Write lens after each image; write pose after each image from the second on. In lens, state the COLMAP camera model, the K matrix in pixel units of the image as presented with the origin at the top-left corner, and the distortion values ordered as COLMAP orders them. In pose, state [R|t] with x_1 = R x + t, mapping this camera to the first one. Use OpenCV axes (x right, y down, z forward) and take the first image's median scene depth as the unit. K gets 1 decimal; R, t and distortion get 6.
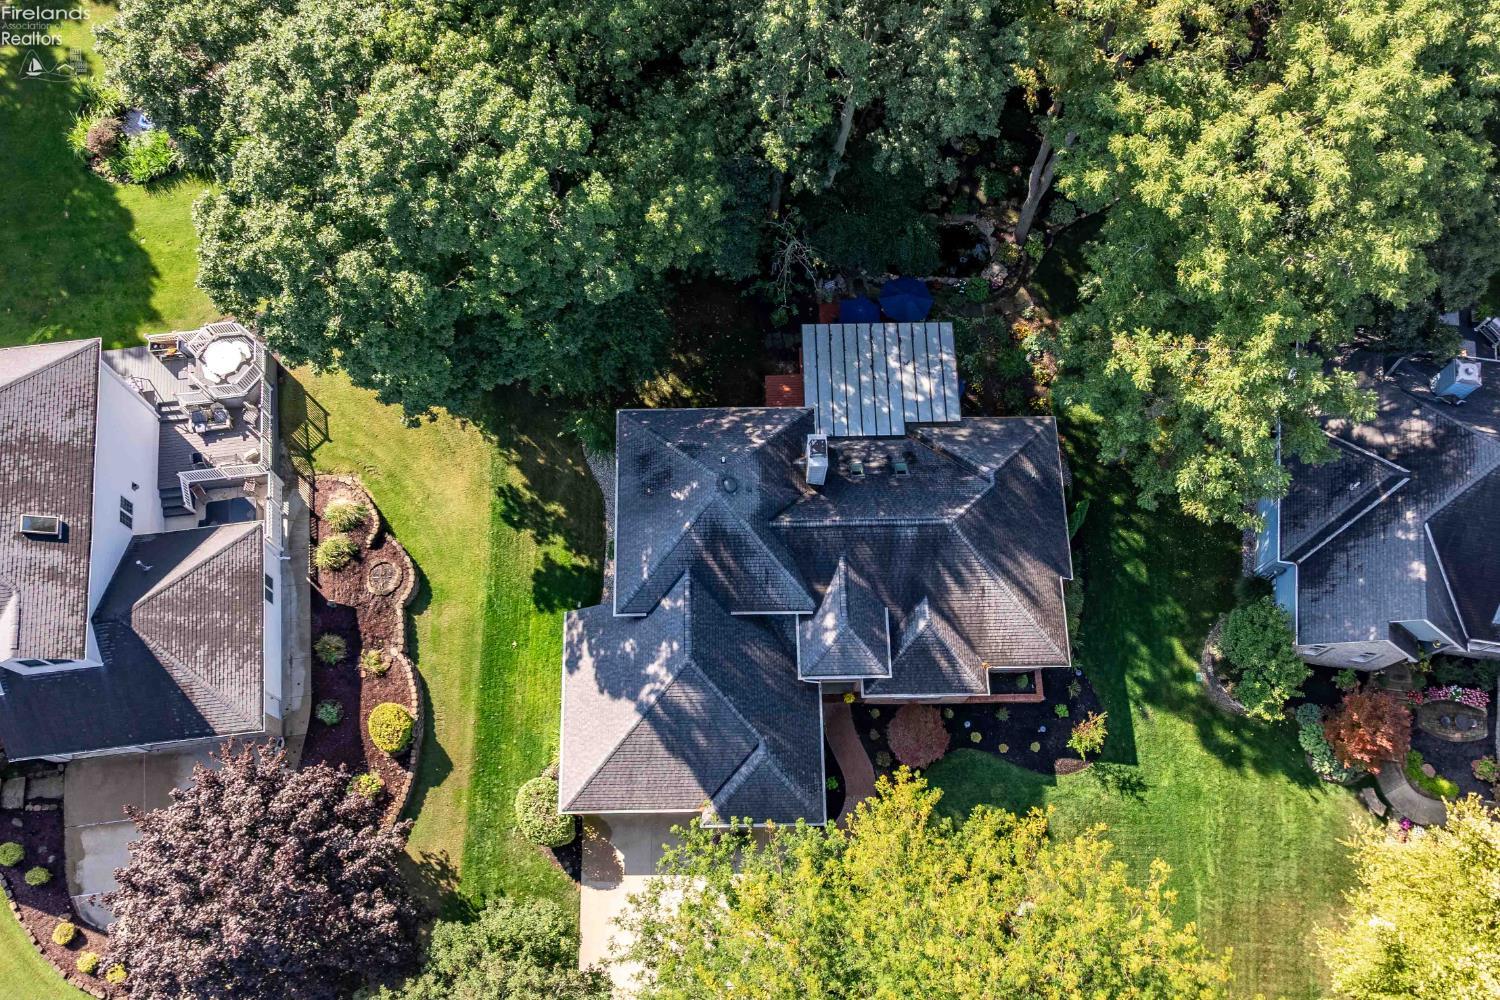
lens RADIAL K [[1286.7, 0, 746.6], [0, 1286.7, 493.0], [0, 0, 1]] dist [0.008969, -0.085987]
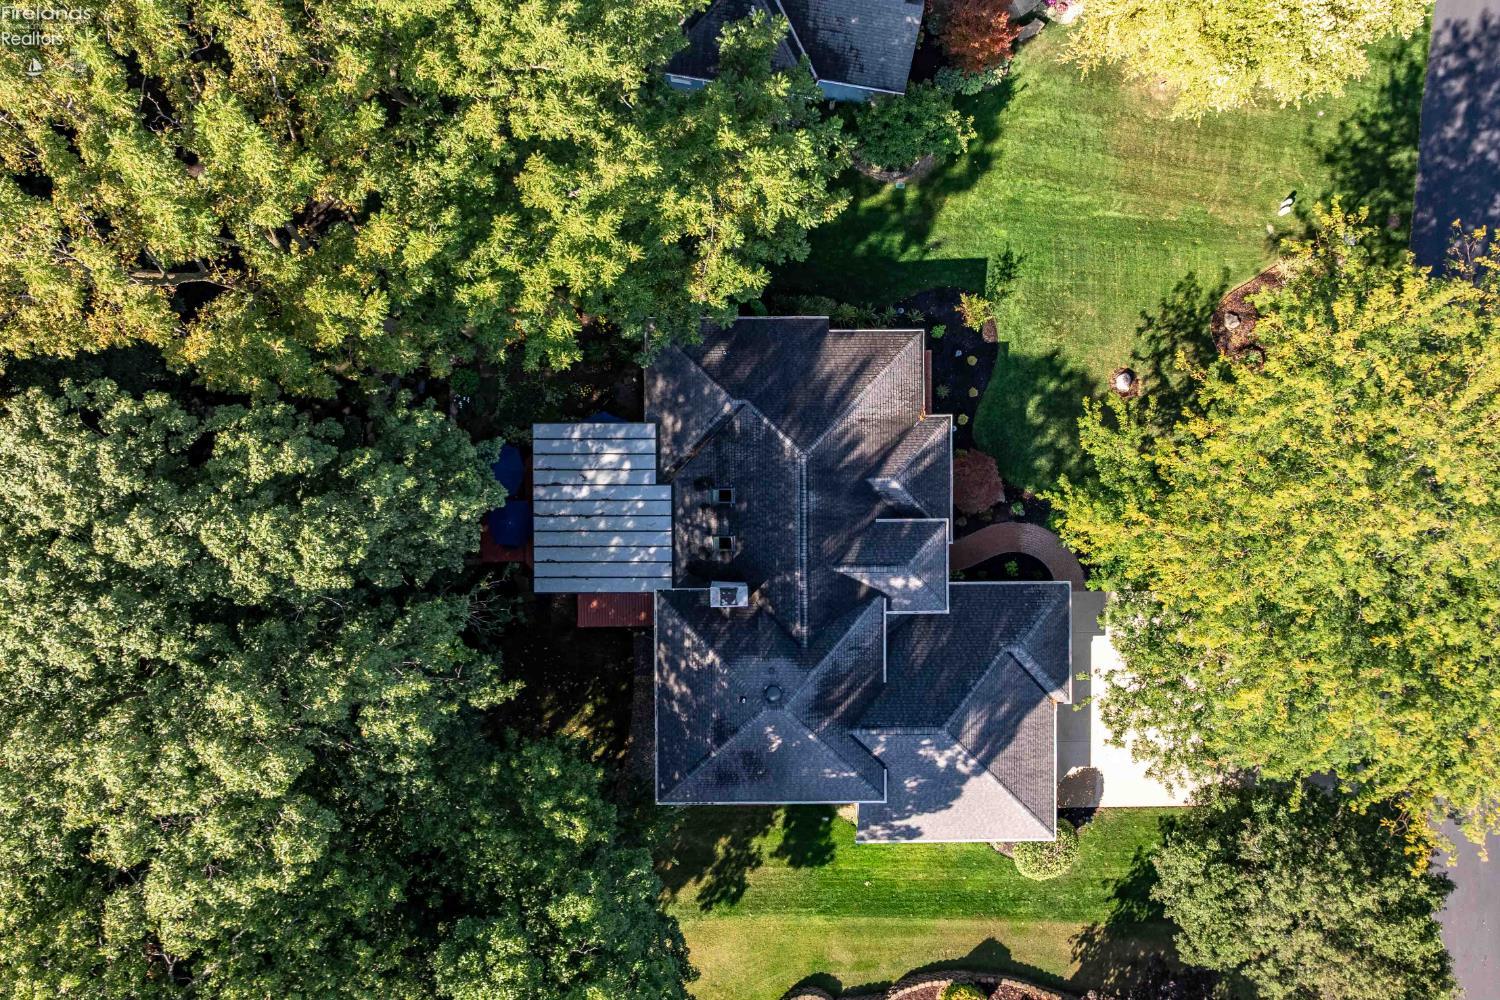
lens RADIAL K [[1286.7, 0, 746.6], [0, 1286.7, 493.0], [0, 0, 1]] dist [0.008969, -0.085987]
pose [[0.015099, -0.999789, -0.013956, 0.134875], [0.935631, 0.009204, 0.352861, -0.329414], [-0.352657, -0.018386, 0.935572, 0.121059]]
